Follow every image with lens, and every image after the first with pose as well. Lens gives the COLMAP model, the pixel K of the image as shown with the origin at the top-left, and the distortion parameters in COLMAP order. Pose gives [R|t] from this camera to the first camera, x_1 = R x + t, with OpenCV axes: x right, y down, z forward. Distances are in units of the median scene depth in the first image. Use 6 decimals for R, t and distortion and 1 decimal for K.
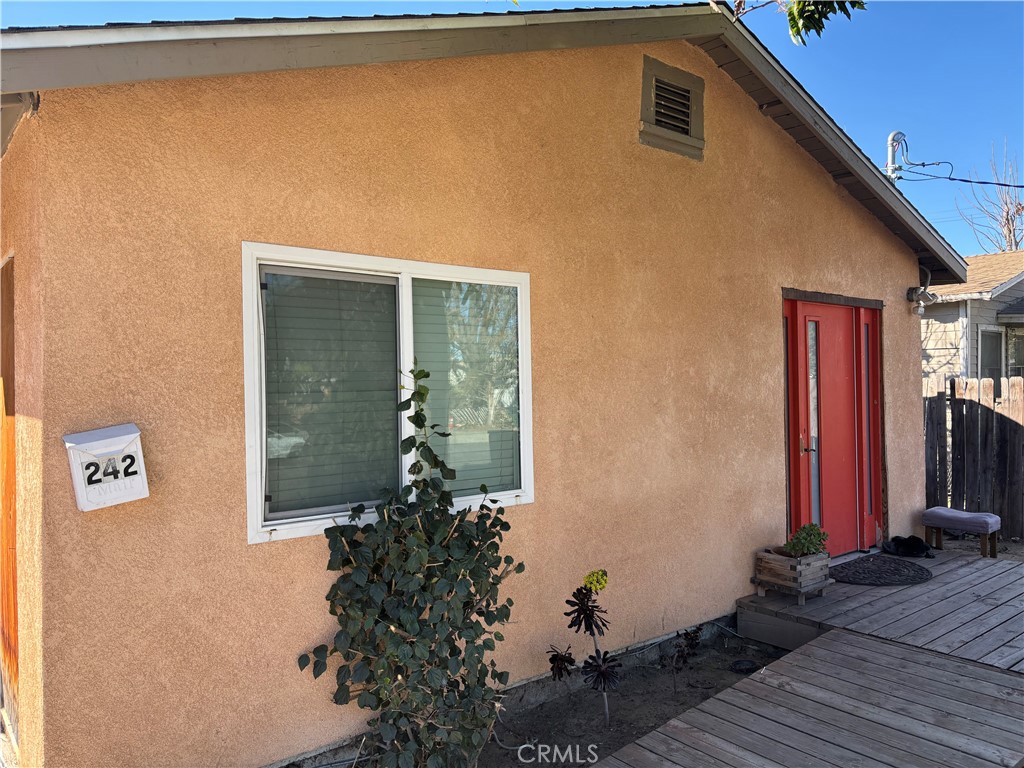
lens RADIAL K [[756.4, 0, 512.0], [0, 756.4, 384.0], [0, 0, 1]] dist [0.003569, -0.002312]
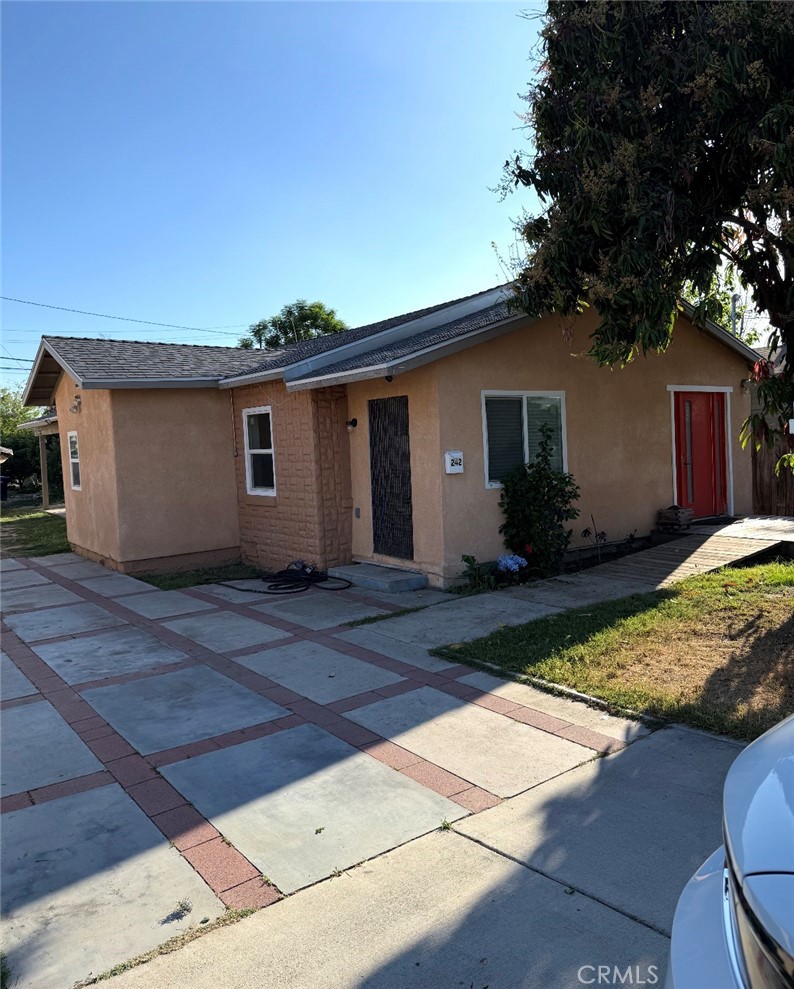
lens RADIAL K [[756.1, 0, 397.0], [0, 756.1, 494.5], [0, 0, 1]] dist [0.001142, 0.000695]
pose [[0.998368, -0.025290, -0.051194, -0.358876], [0.028685, 0.997360, 0.066703, 0.011796], [0.049372, -0.068062, 0.996459, -1.351153]]
